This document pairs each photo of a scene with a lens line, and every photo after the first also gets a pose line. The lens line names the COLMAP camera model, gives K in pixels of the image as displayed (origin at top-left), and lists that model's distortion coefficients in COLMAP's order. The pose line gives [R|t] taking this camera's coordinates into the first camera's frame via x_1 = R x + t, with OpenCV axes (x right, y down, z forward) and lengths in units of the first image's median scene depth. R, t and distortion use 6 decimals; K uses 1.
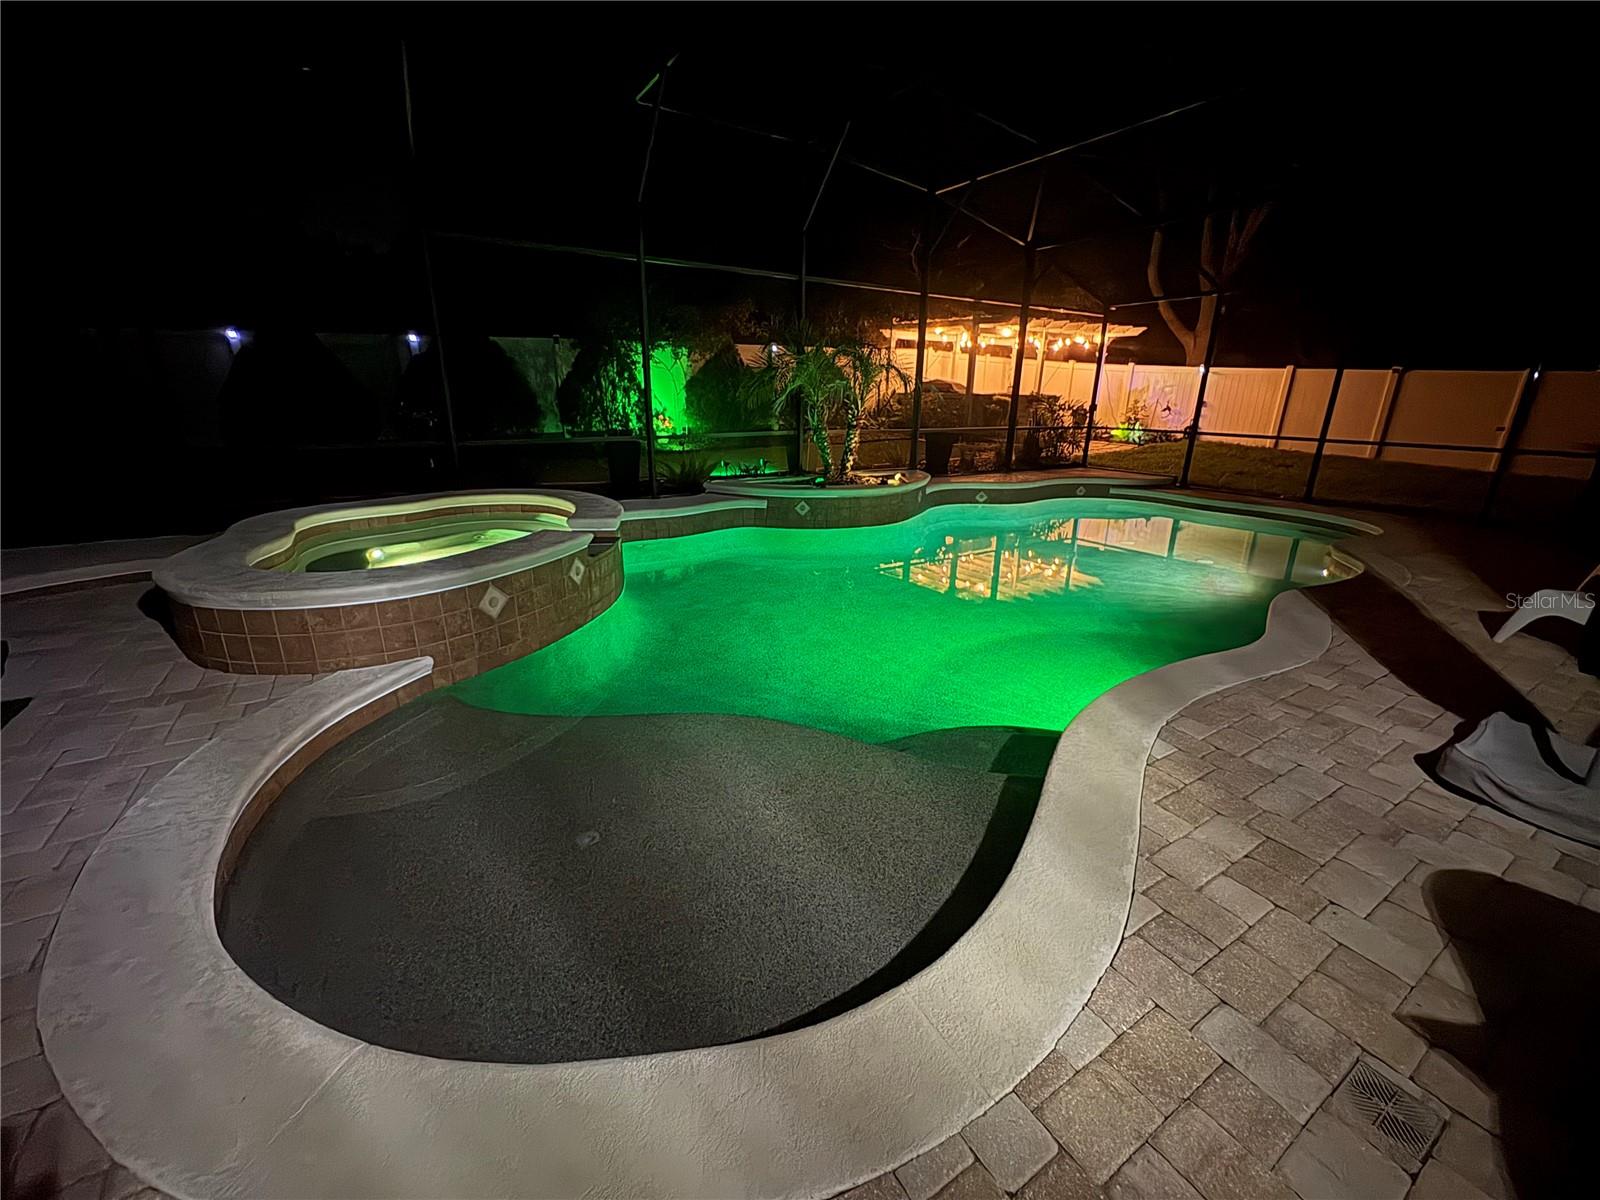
lens RADIAL K [[638.3, 0, 800.0], [0, 638.3, 600.0], [0, 0, 1]] dist [-0.001144, -0.000019]
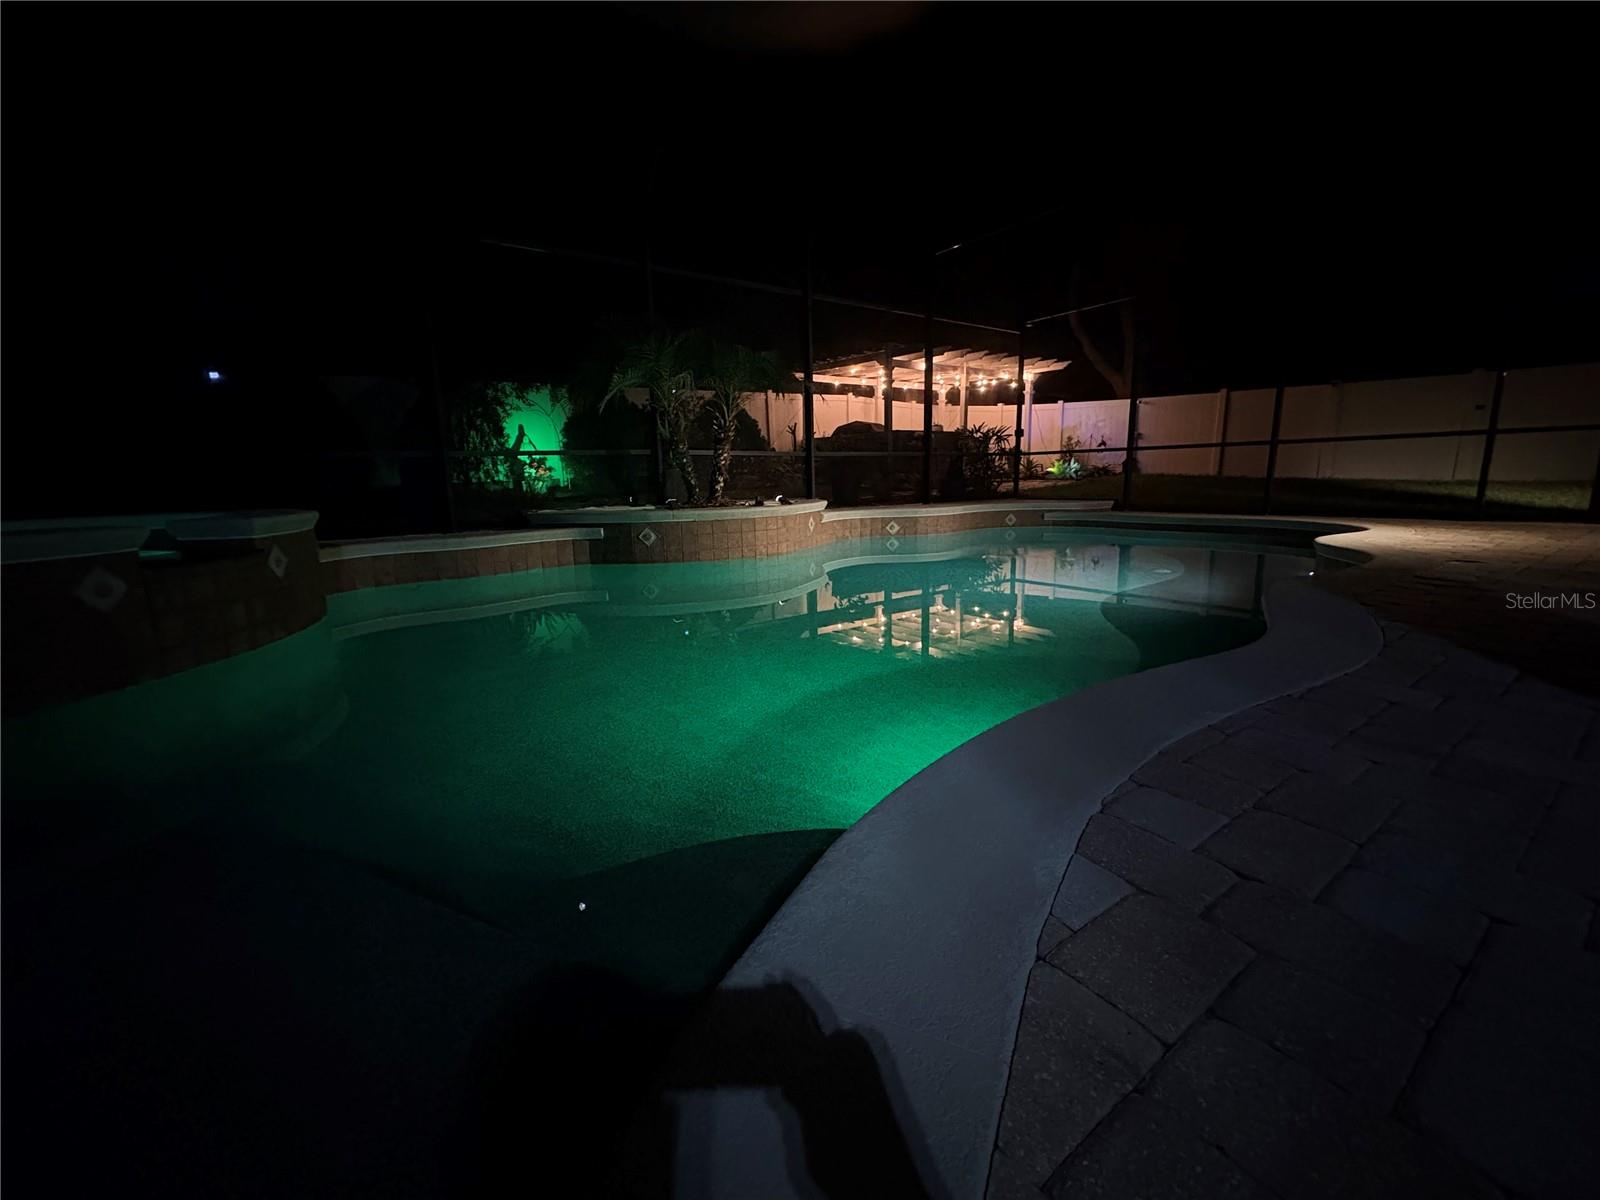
lens RADIAL K [[653.4, 0, 800.0], [0, 653.4, 600.0], [0, 0, 1]] dist [0.000994, 0.000034]
pose [[0.997000, -0.047275, 0.061283, 0.067661], [0.054411, 0.991212, -0.120573, 0.019181], [-0.055045, 0.123546, 0.990811, 0.108744]]
